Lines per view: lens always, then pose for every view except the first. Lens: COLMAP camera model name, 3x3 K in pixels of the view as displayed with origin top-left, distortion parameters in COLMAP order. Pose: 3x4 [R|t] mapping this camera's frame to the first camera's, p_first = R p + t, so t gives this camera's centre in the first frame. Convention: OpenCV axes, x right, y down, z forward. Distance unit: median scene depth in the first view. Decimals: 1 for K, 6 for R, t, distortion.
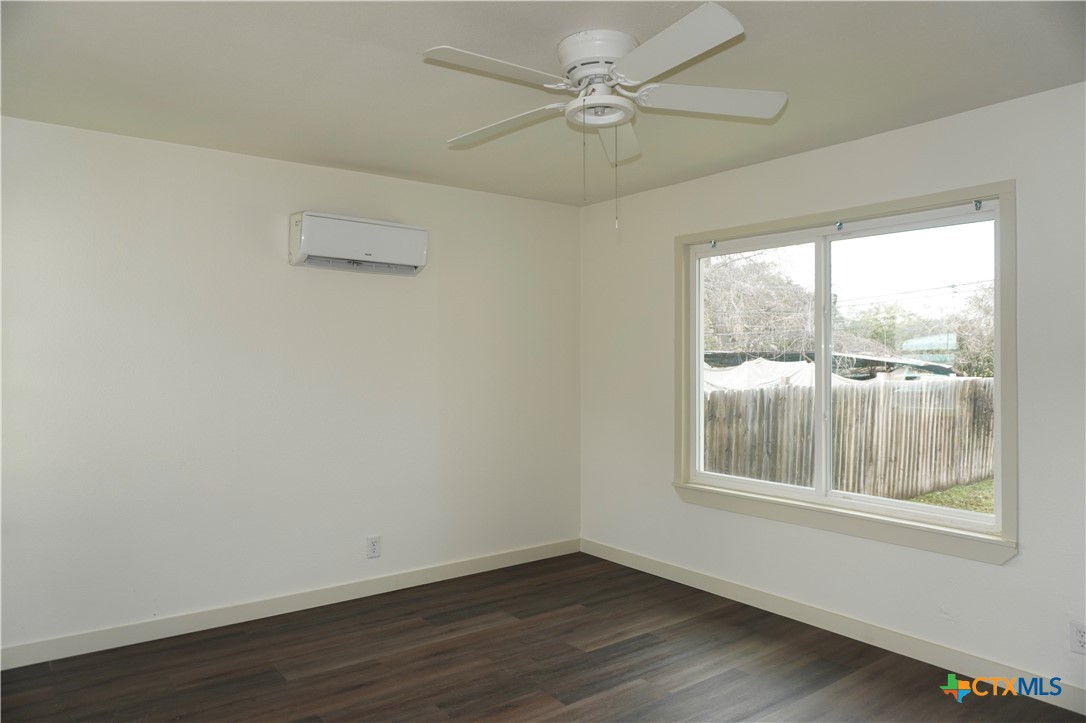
lens RADIAL K [[731.8, 0, 546.3], [0, 731.8, 361.1], [0, 0, 1]] dist [-0.053456, 0.023432]
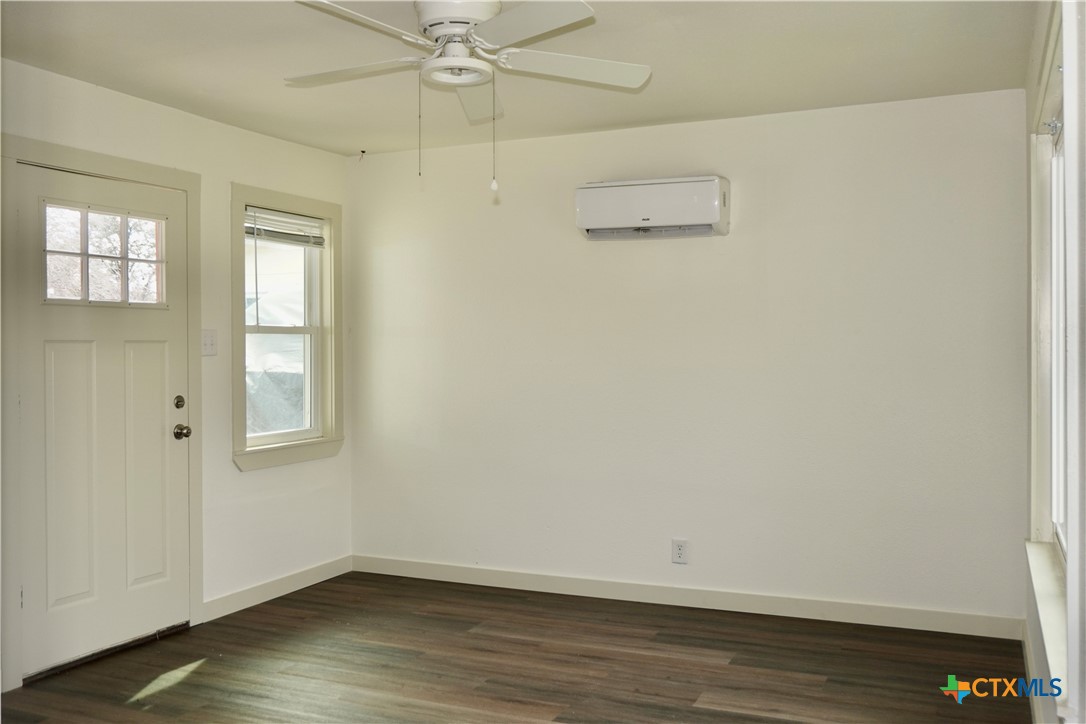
lens RADIAL K [[1031.4, 0, 540.2], [0, 1031.4, 360.7], [0, 0, 1]] dist [-0.047839, 0.000000]
pose [[0.467737, 0.011687, -0.883791, 0.882787], [-0.001704, 0.999923, 0.012321, 0.012824], [0.883866, -0.004257, 0.467720, 0.311470]]
